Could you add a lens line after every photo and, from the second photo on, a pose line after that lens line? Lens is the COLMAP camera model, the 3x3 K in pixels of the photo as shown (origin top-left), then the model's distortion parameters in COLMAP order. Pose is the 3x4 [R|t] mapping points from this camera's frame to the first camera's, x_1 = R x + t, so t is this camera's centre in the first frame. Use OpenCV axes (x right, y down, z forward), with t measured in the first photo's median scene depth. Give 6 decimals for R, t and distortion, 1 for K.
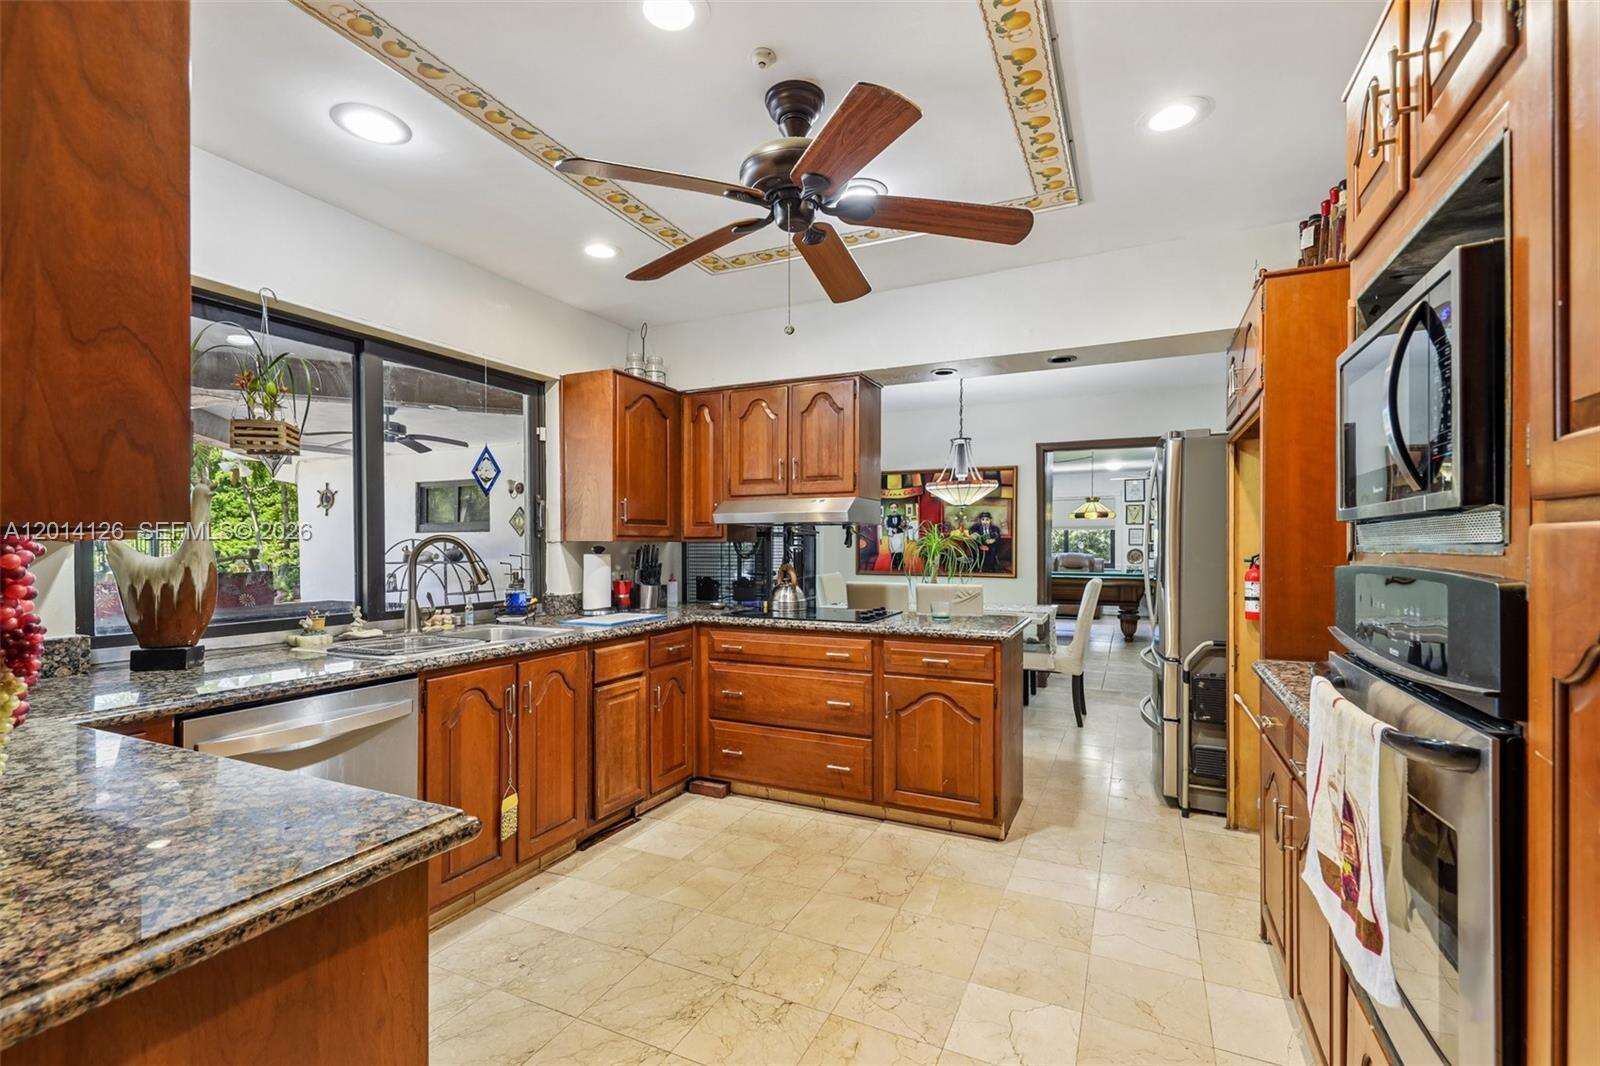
lens RADIAL K [[717.5, 0, 792.8], [0, 717.5, 544.3], [0, 0, 1]] dist [0.020506, -0.013598]
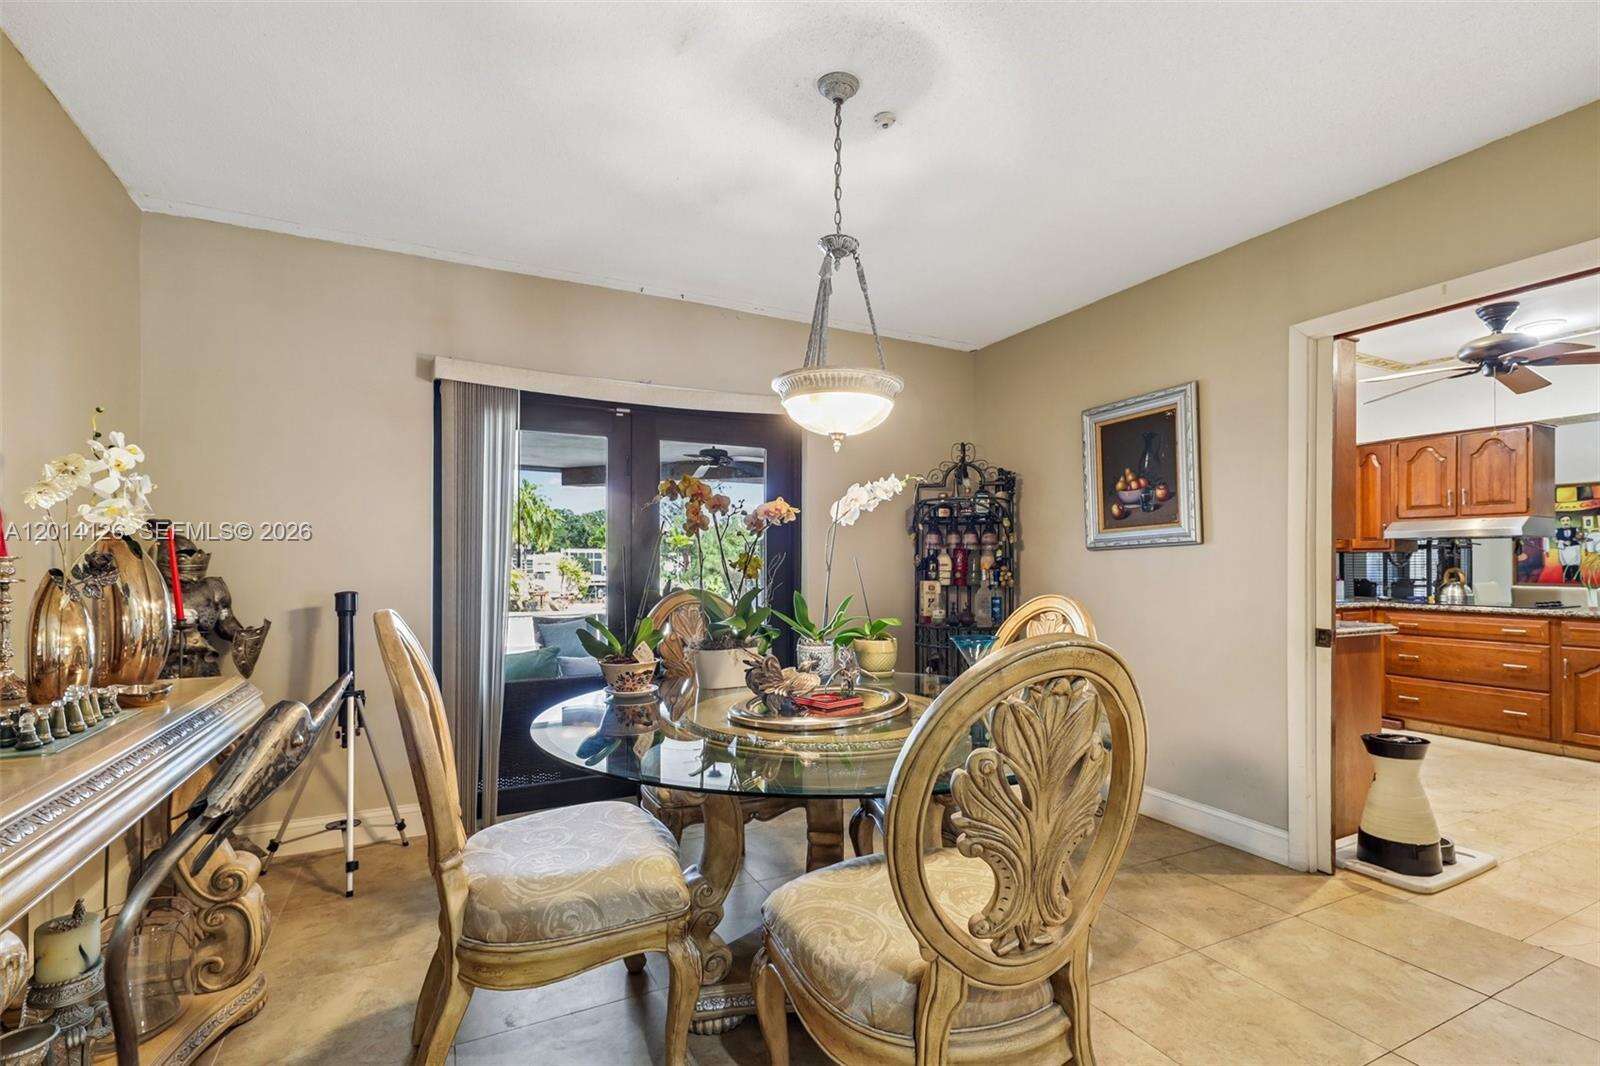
lens RADIAL K [[724.1, 0, 802.5], [0, 724.1, 558.4], [0, 0, 1]] dist [0.020614, -0.007714]
pose [[0.790973, -0.002396, -0.611847, -0.139128], [-0.003477, 0.999959, -0.008411, 0.026735], [0.611842, 0.008780, 0.790931, -0.851614]]
